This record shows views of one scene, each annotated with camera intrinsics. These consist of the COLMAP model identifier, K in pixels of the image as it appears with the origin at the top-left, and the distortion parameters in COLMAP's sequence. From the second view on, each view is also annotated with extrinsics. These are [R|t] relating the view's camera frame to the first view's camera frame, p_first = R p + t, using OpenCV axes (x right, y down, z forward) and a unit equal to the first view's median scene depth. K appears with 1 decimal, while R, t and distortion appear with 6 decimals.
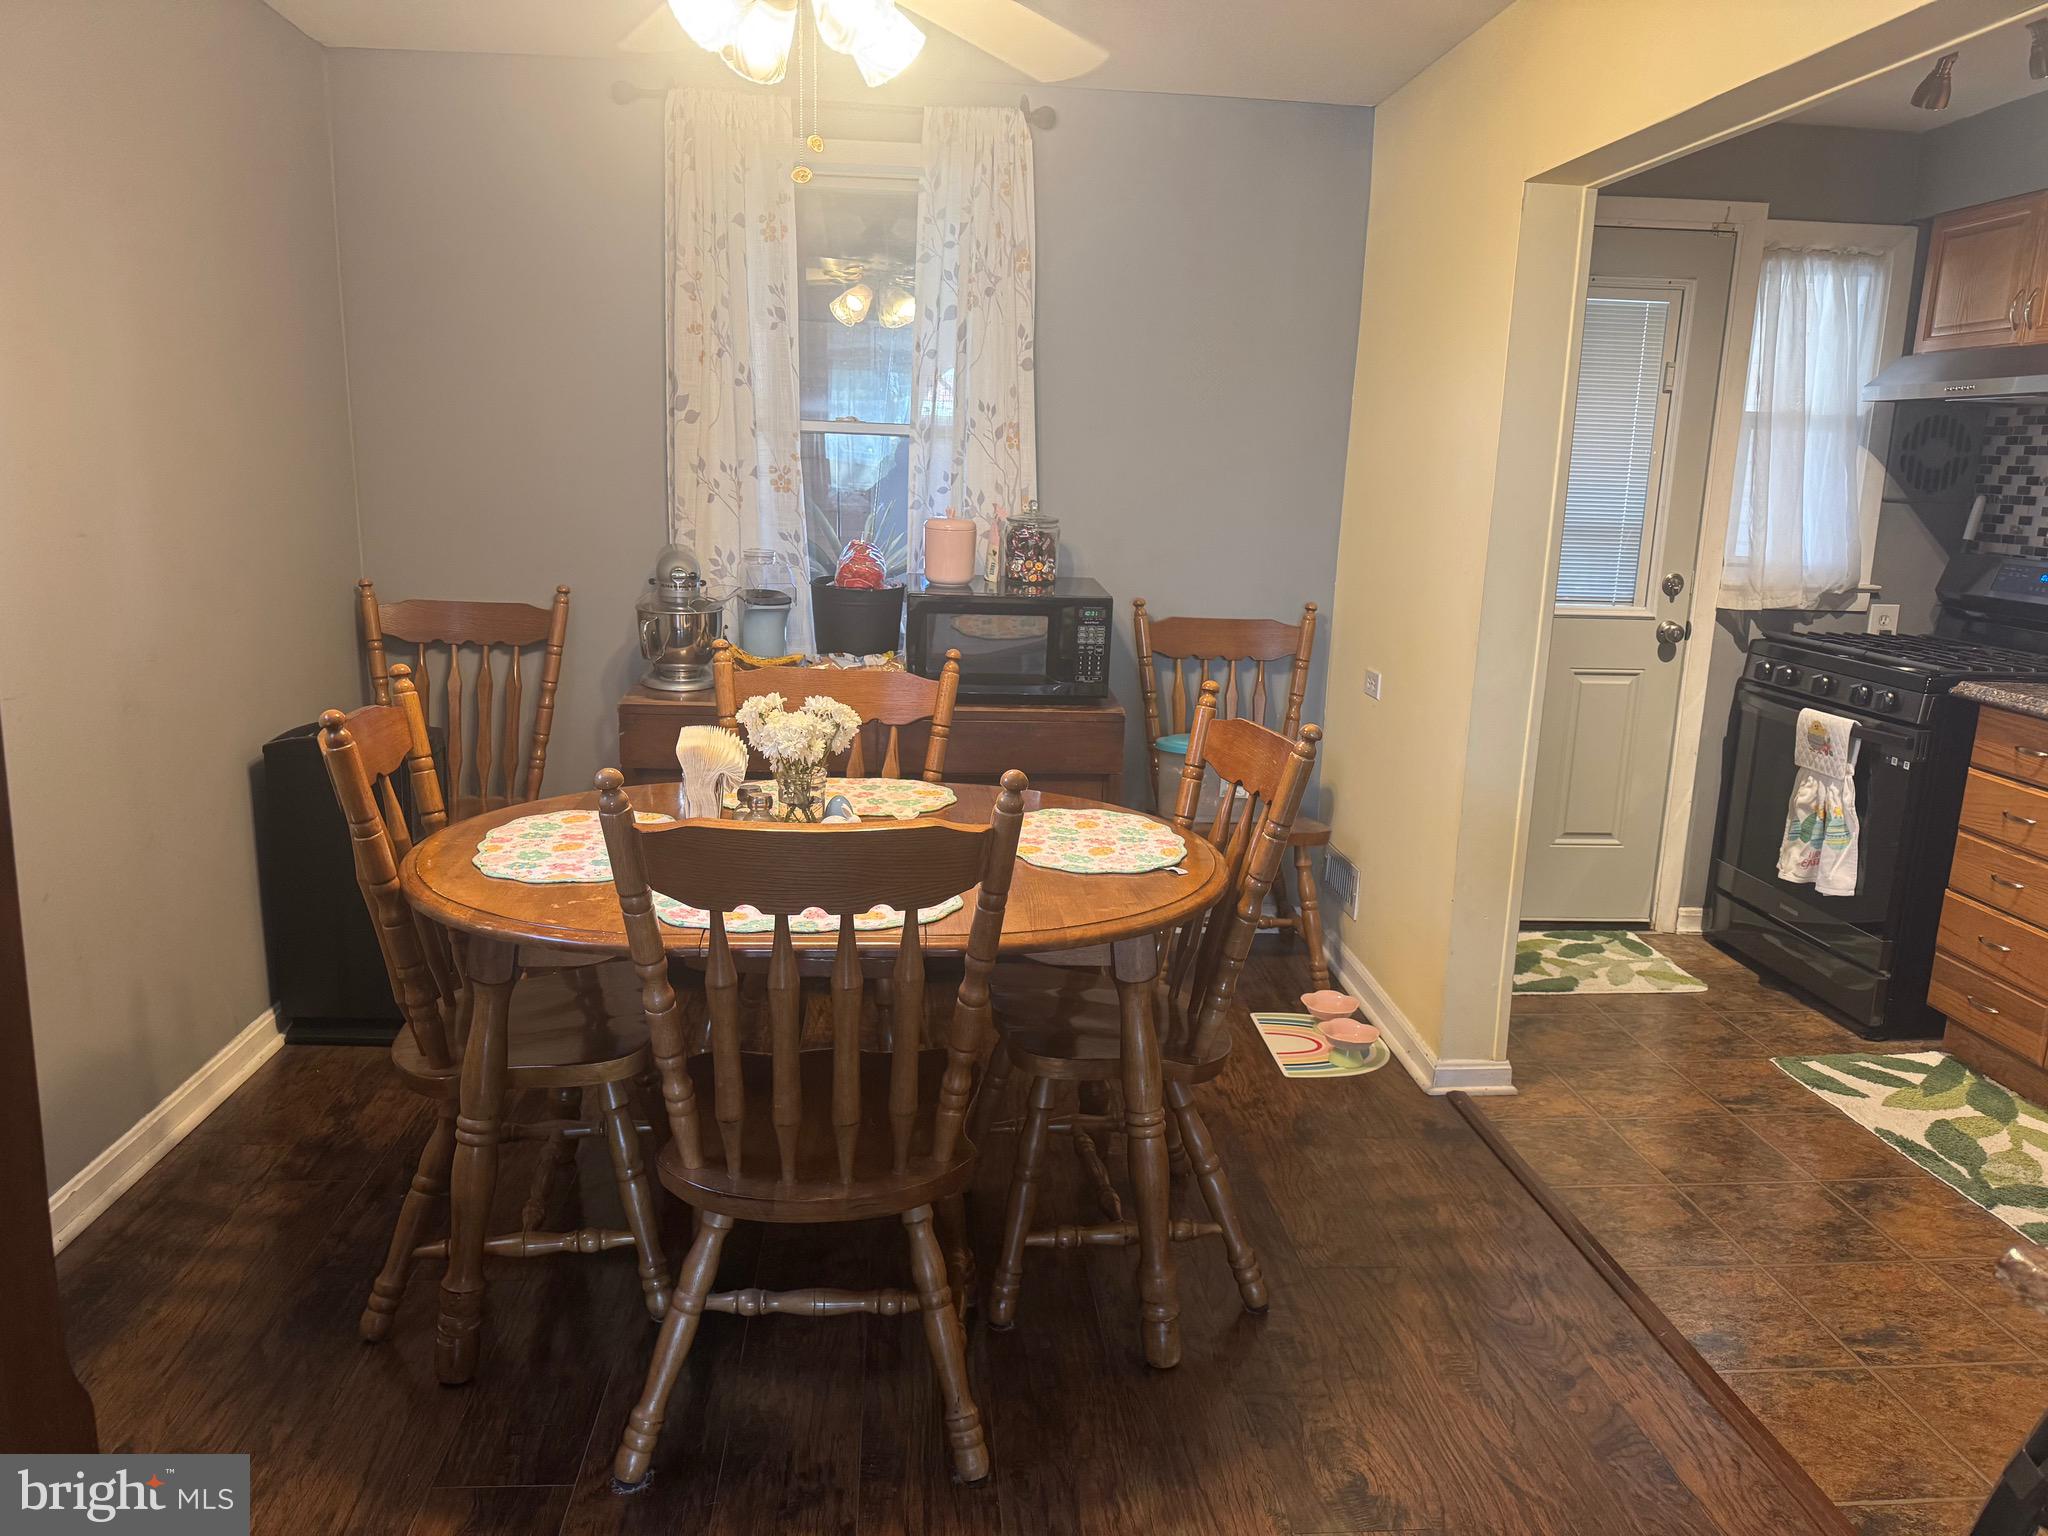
lens RADIAL K [[1469.3, 0, 1024.0], [0, 1469.3, 768.0], [0, 0, 1]] dist [0.067231, -0.064758]
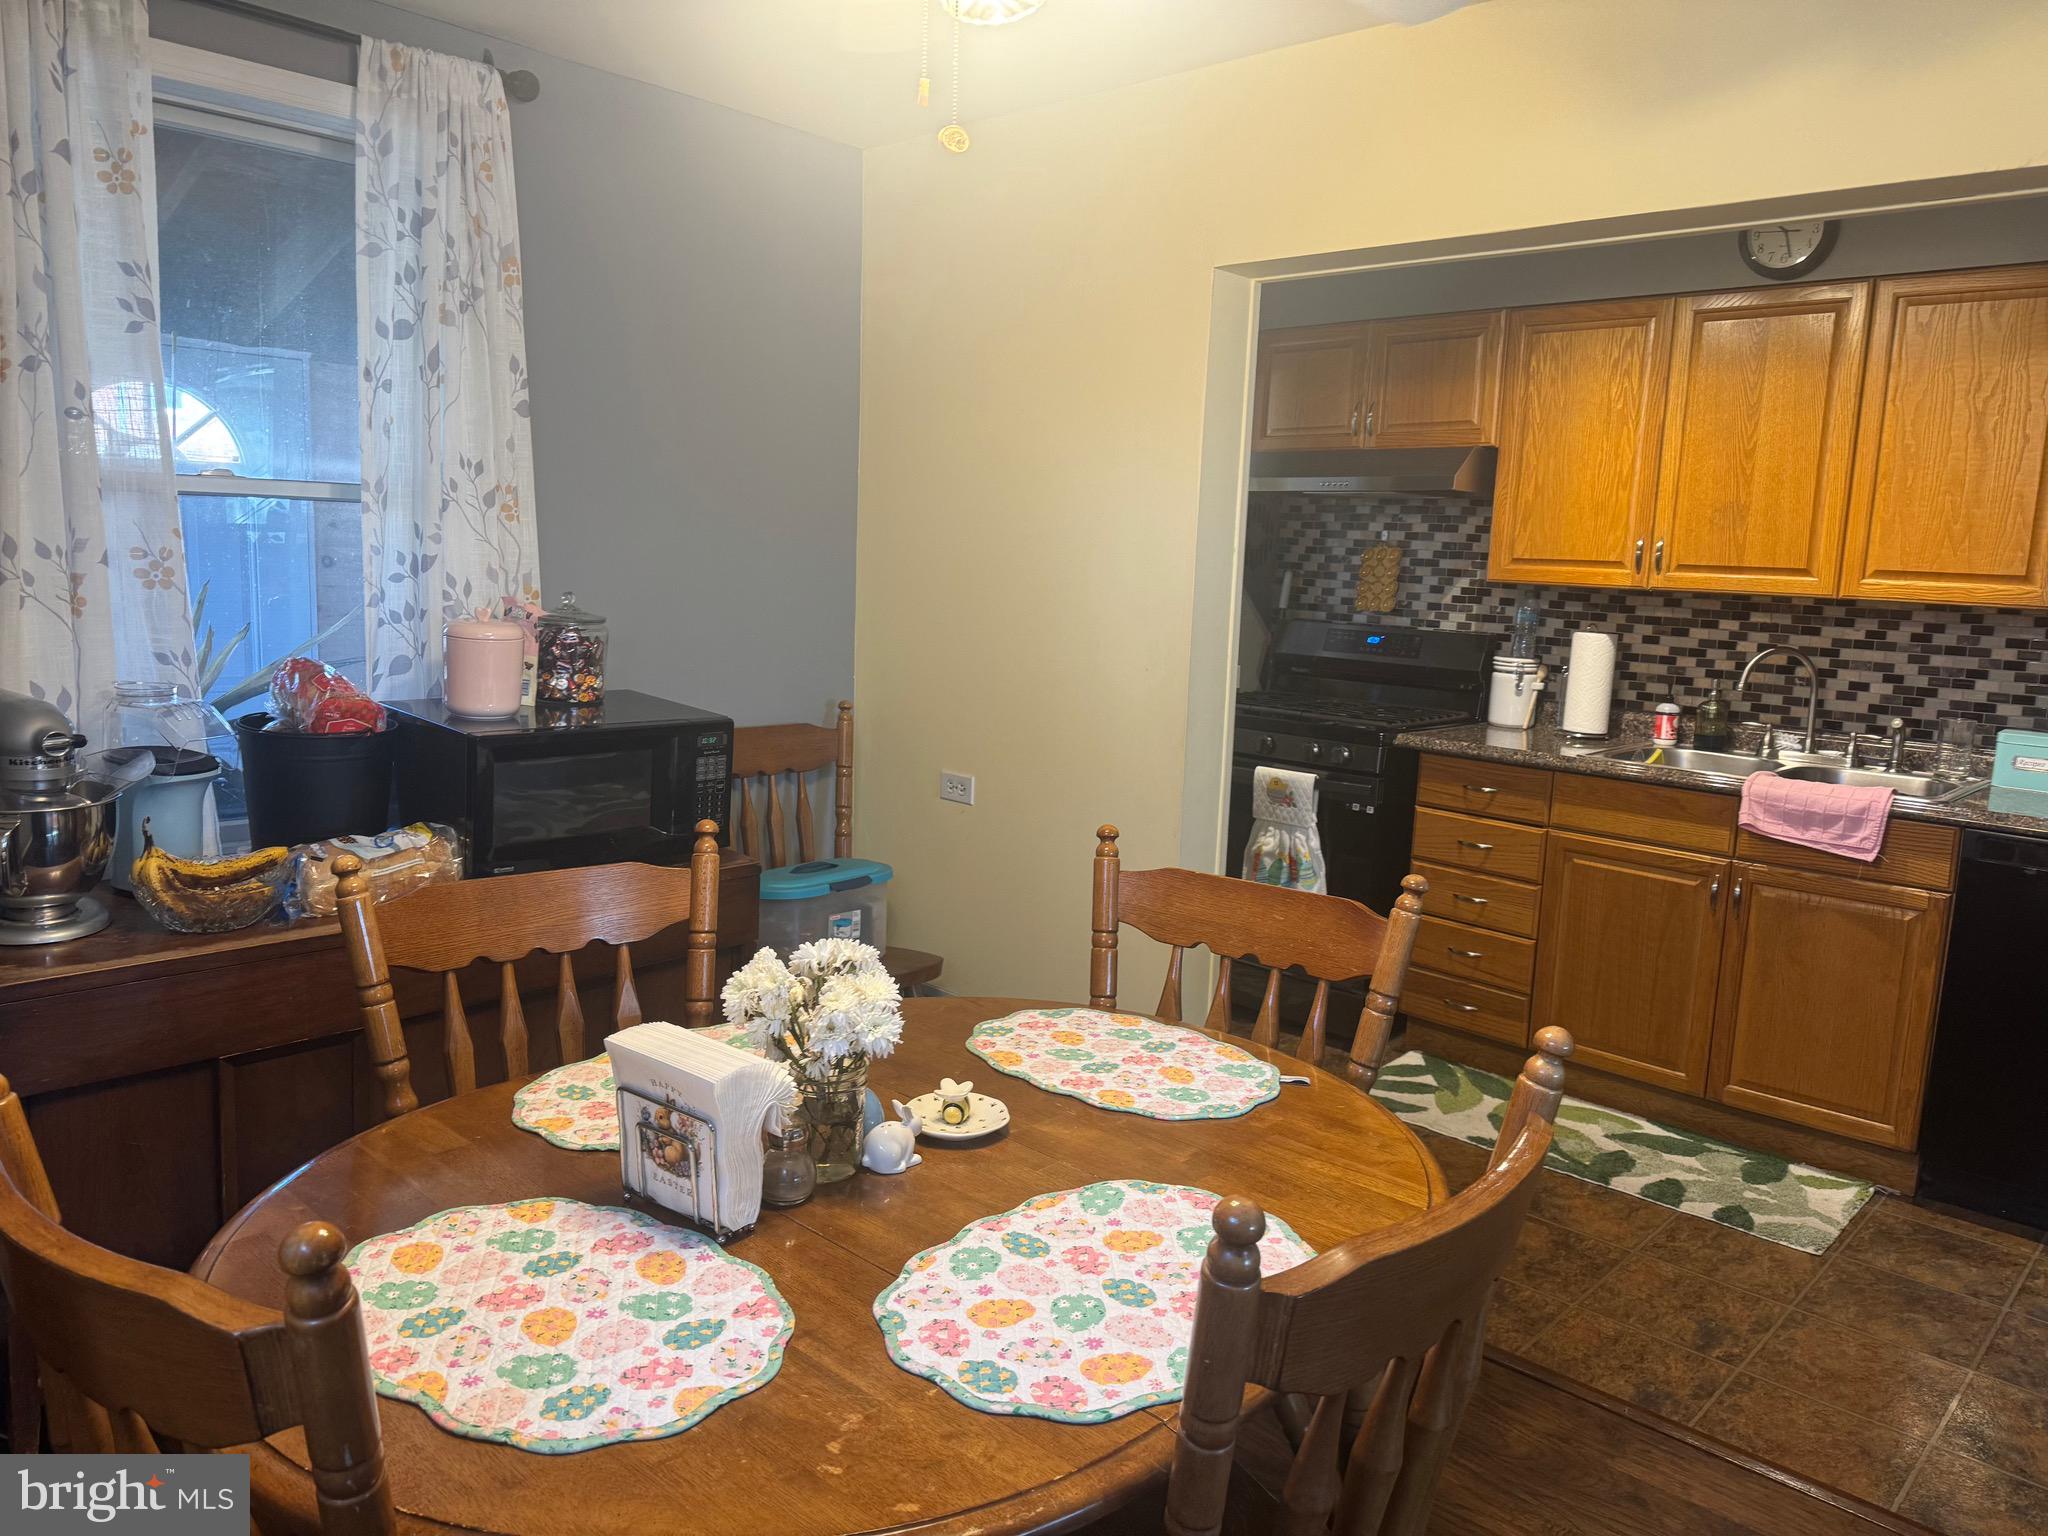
lens RADIAL K [[1441.5, 0, 1009.1], [0, 1441.5, 767.2], [0, 0, 1]] dist [0.012971, -0.023974]
pose [[0.752076, -0.102954, 0.650986, -0.307836], [0.122849, 0.992312, 0.015009, -0.078447], [-0.647526, 0.068685, 0.758941, 0.312271]]
